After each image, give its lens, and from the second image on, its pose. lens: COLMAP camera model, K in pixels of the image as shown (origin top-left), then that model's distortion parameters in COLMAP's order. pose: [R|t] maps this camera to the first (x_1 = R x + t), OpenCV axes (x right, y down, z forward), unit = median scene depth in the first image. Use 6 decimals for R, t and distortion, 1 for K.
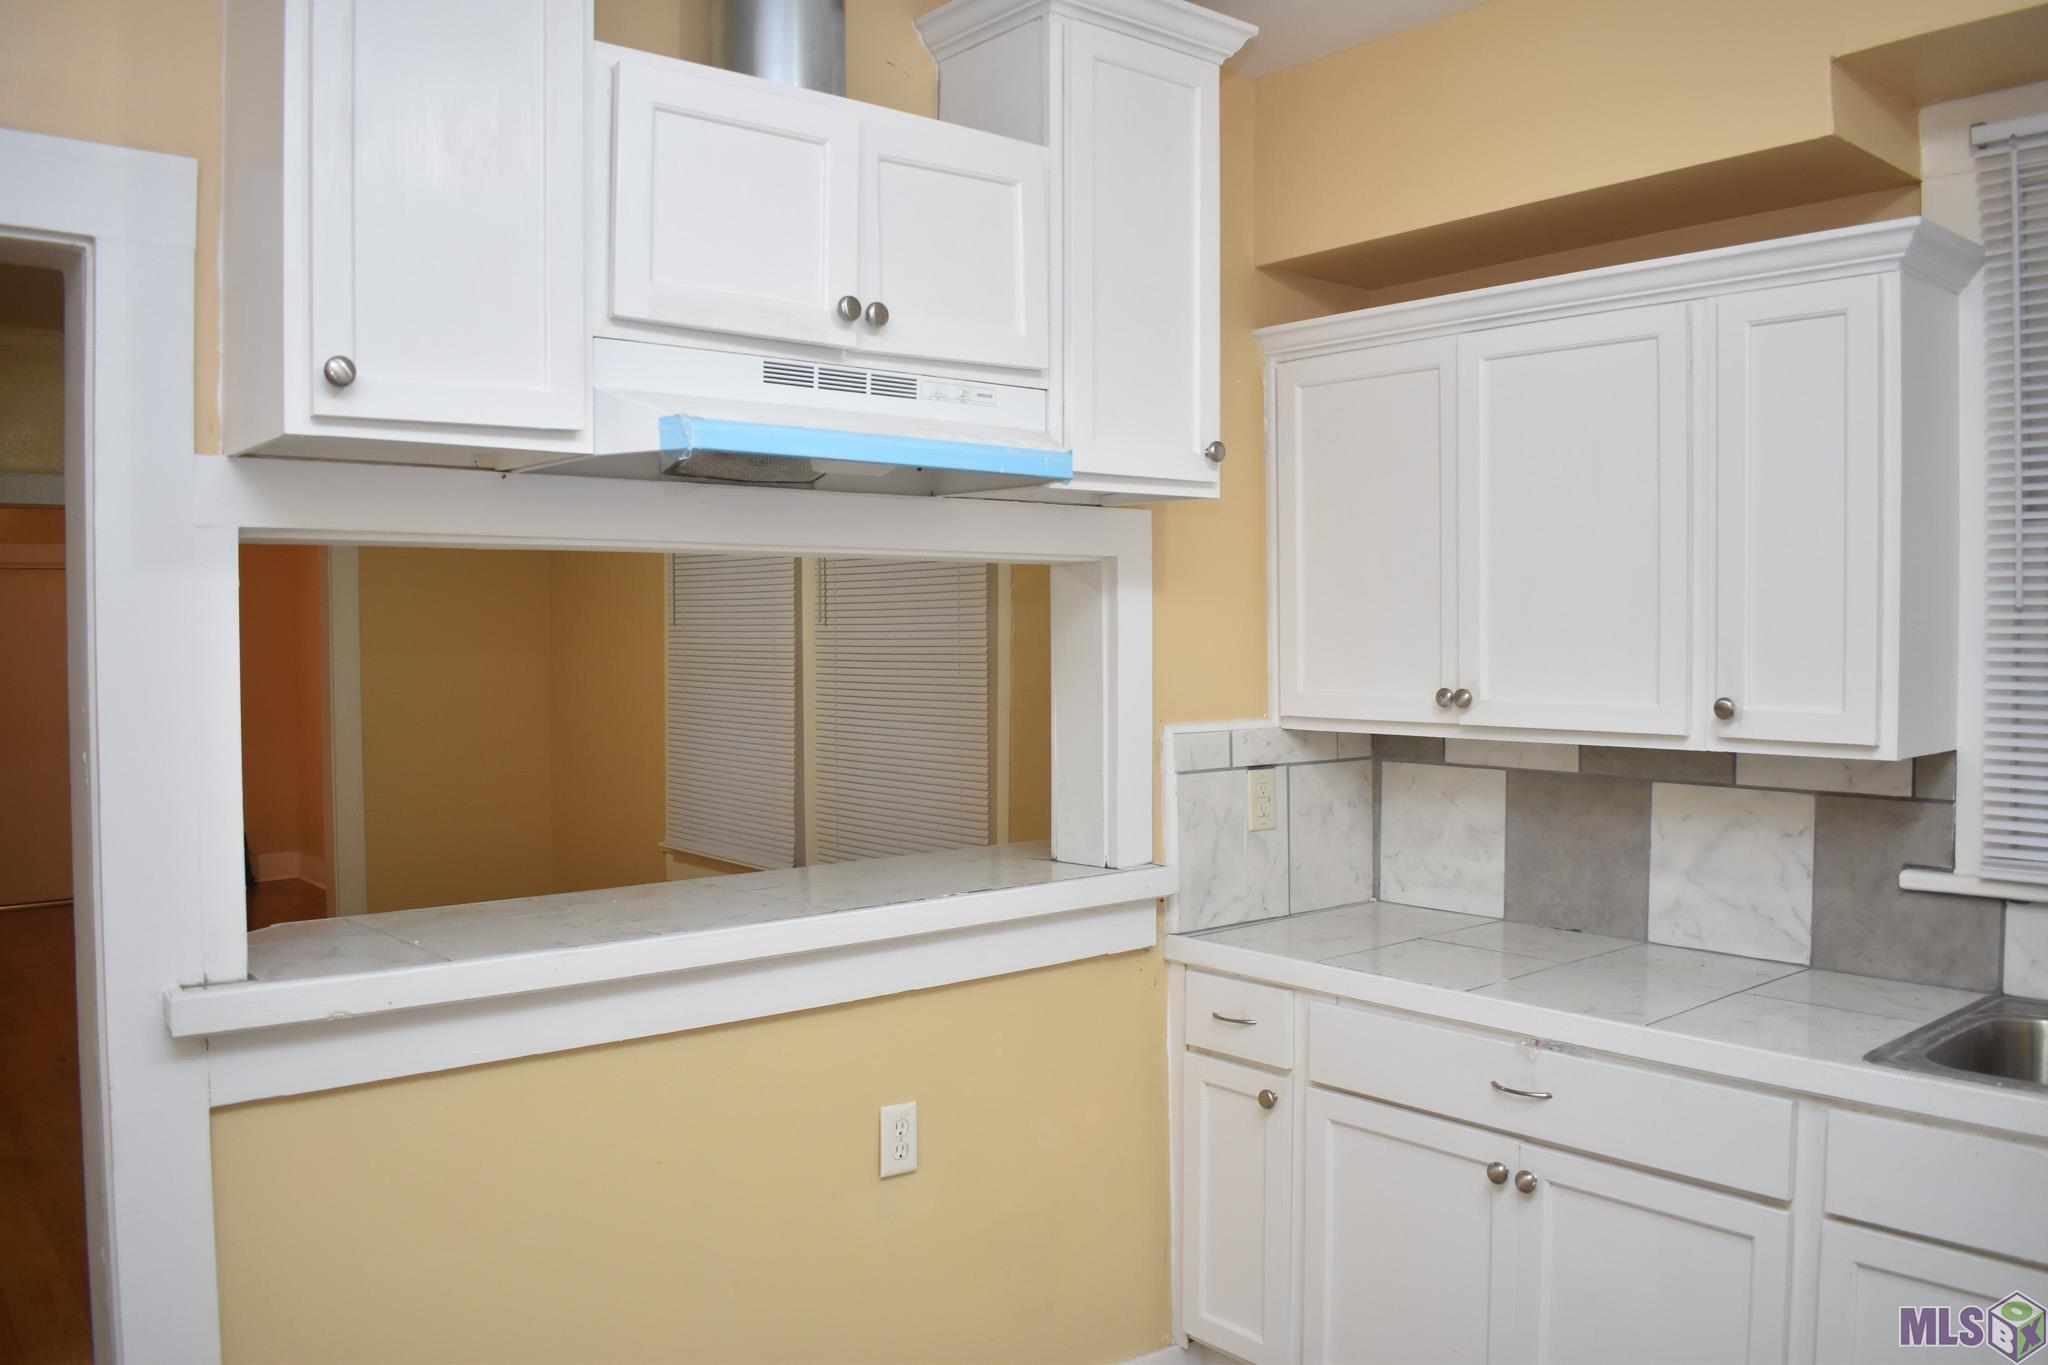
lens RADIAL K [[1590.5, 0, 1024.0], [0, 1590.5, 682.5], [0, 0, 1]] dist [-0.098263, 0.014747]
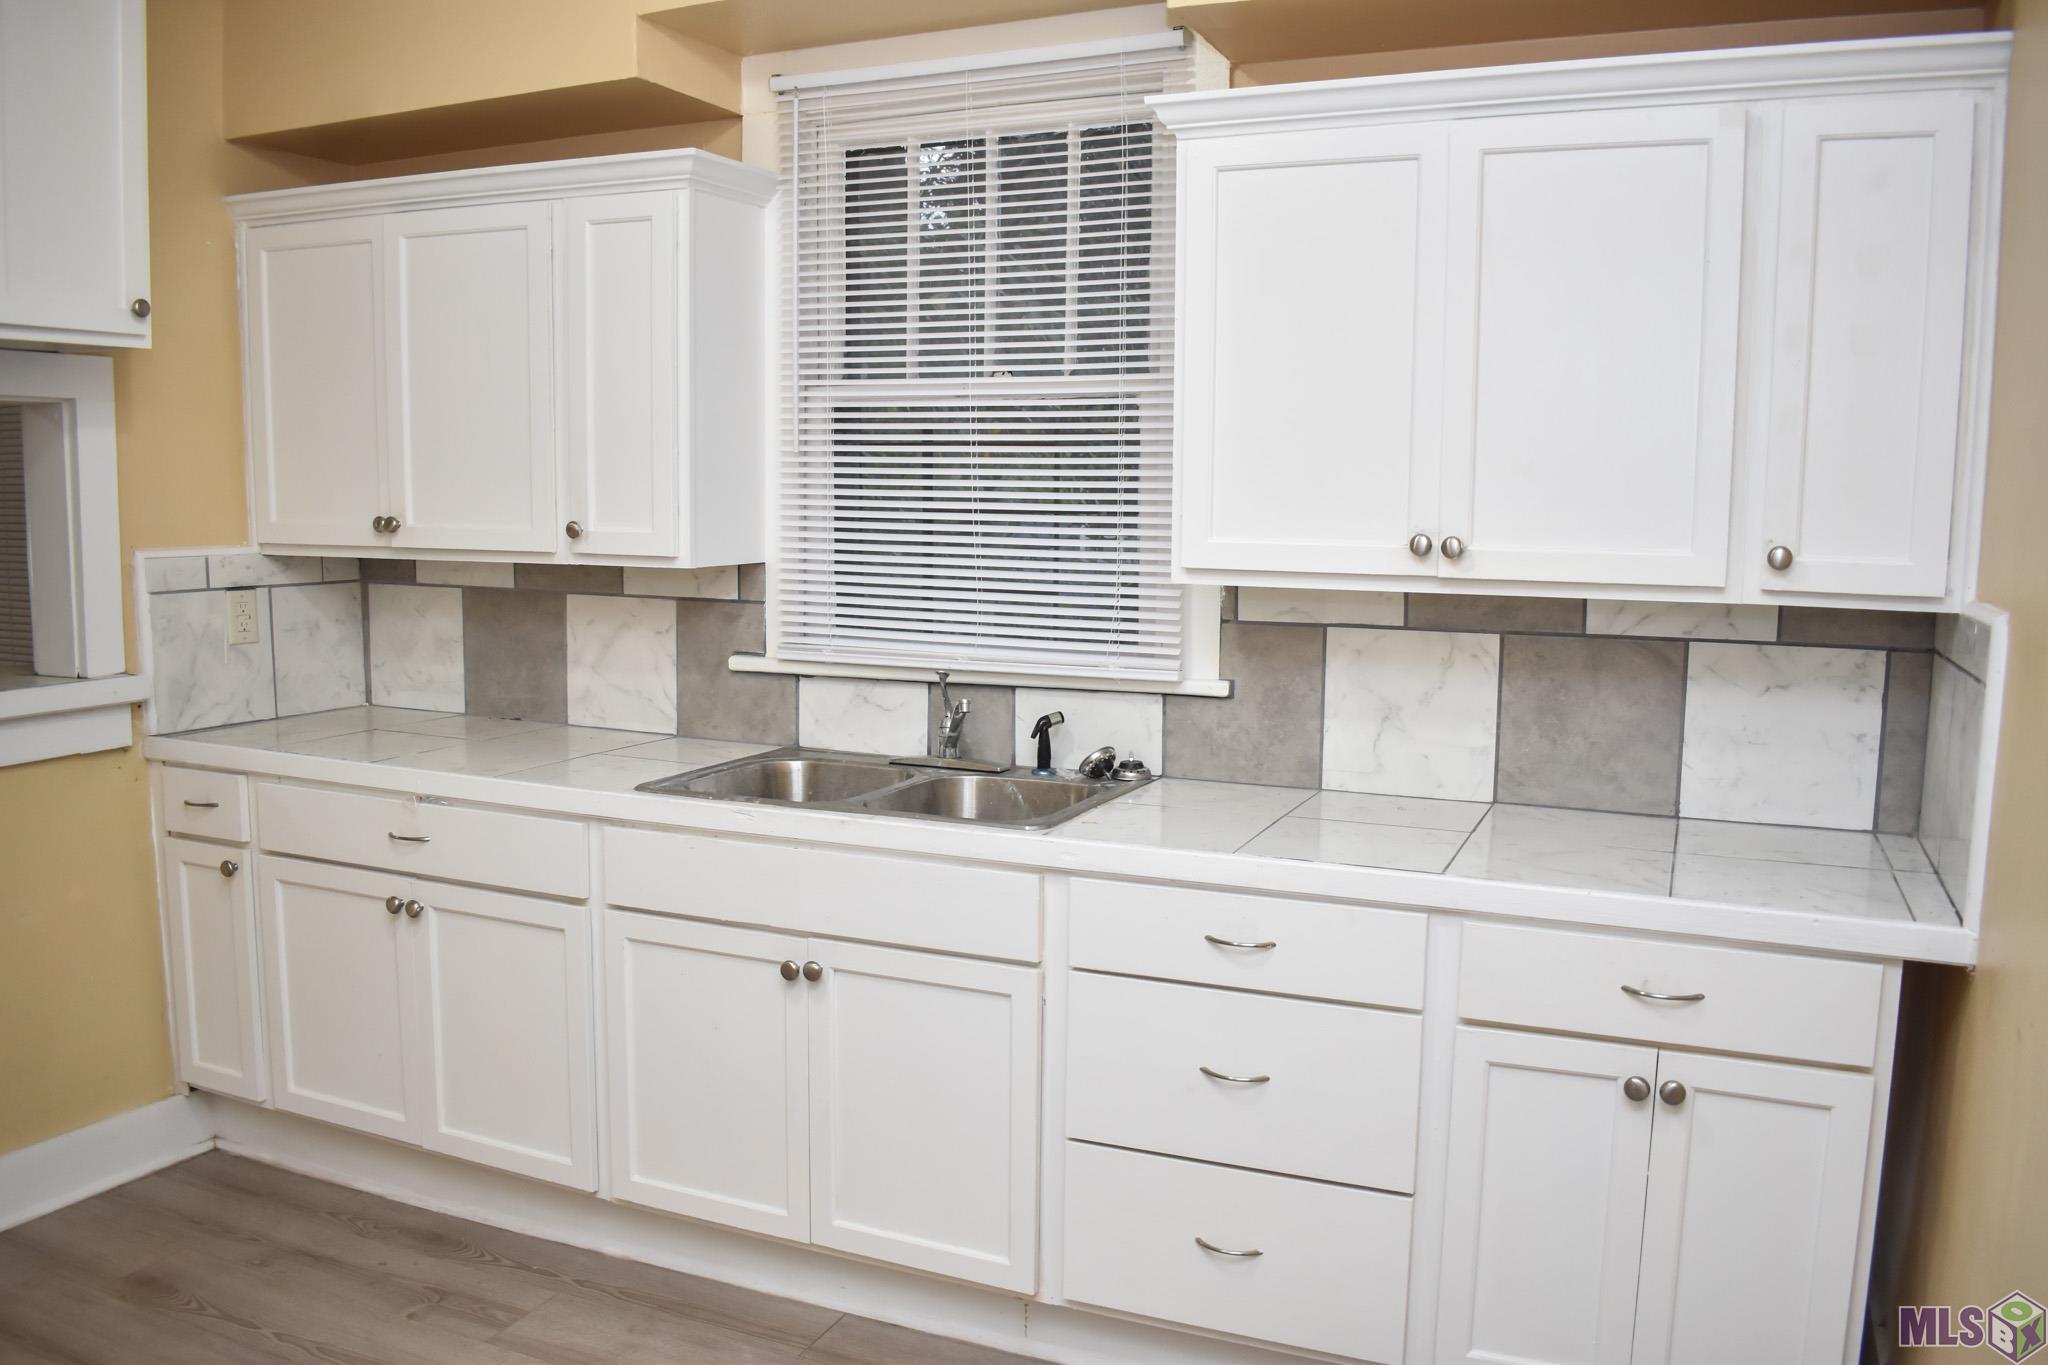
lens RADIAL K [[1590.5, 0, 1024.0], [0, 1590.5, 682.5], [0, 0, 1]] dist [-0.098263, 0.014747]
pose [[0.900181, -0.036117, 0.434016, 0.185342], [-0.003731, 0.995879, 0.090611, 0.019410], [-0.435500, -0.083185, 0.896337, -0.267225]]
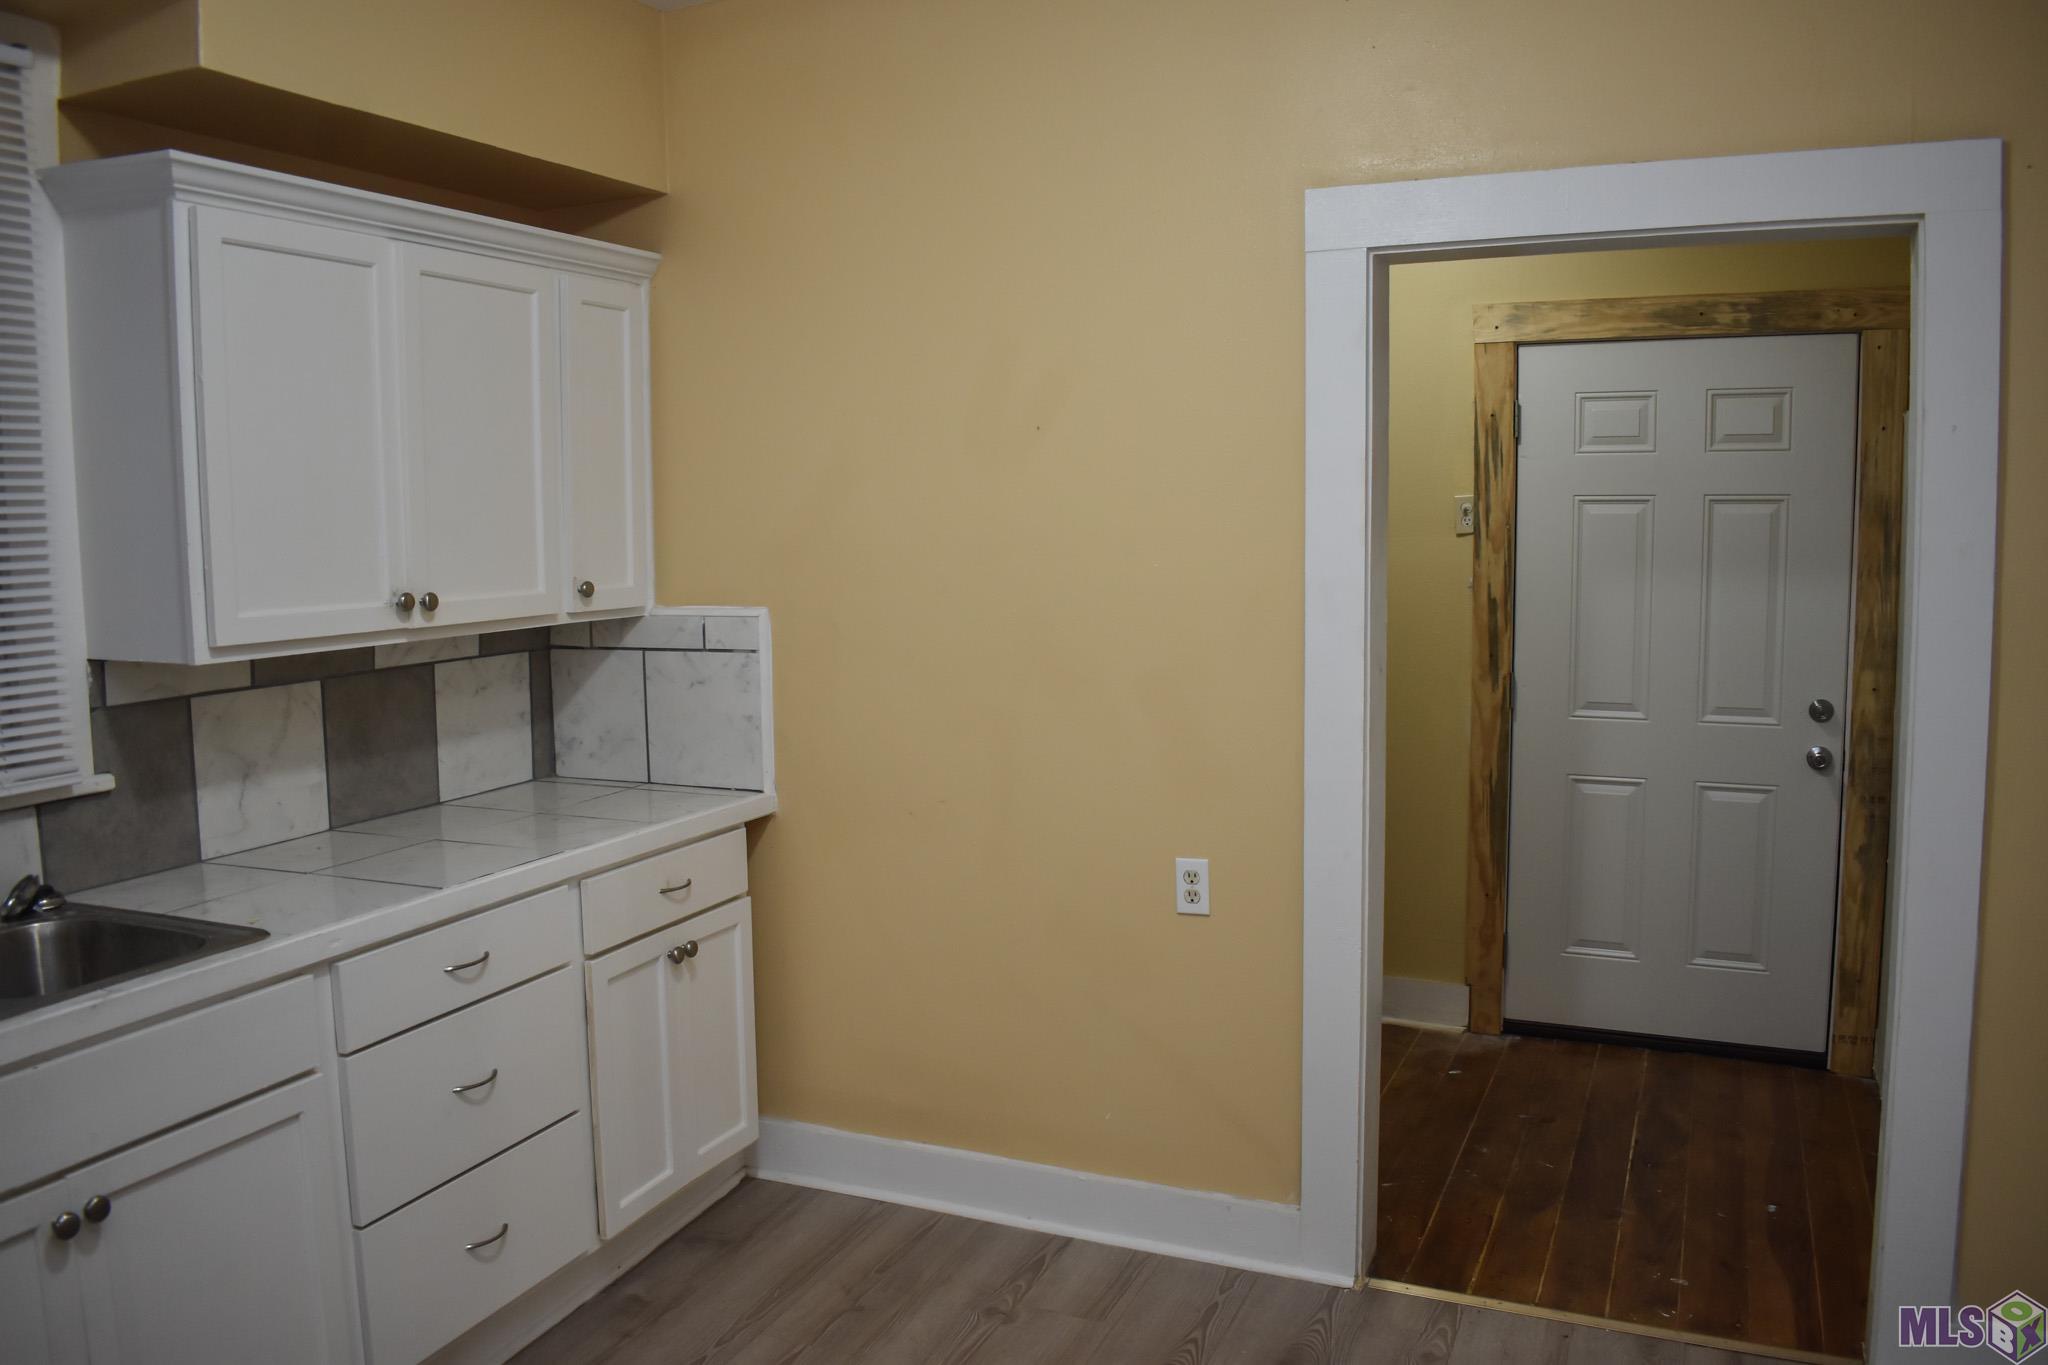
lens RADIAL K [[1590.5, 0, 1024.0], [0, 1590.5, 682.5], [0, 0, 1]] dist [-0.098263, 0.014747]
pose [[-0.446433, -0.082452, 0.891010, -0.298108], [0.042666, 0.992652, 0.113235, -0.022369], [-0.893800, 0.088568, -0.439634, 0.497590]]
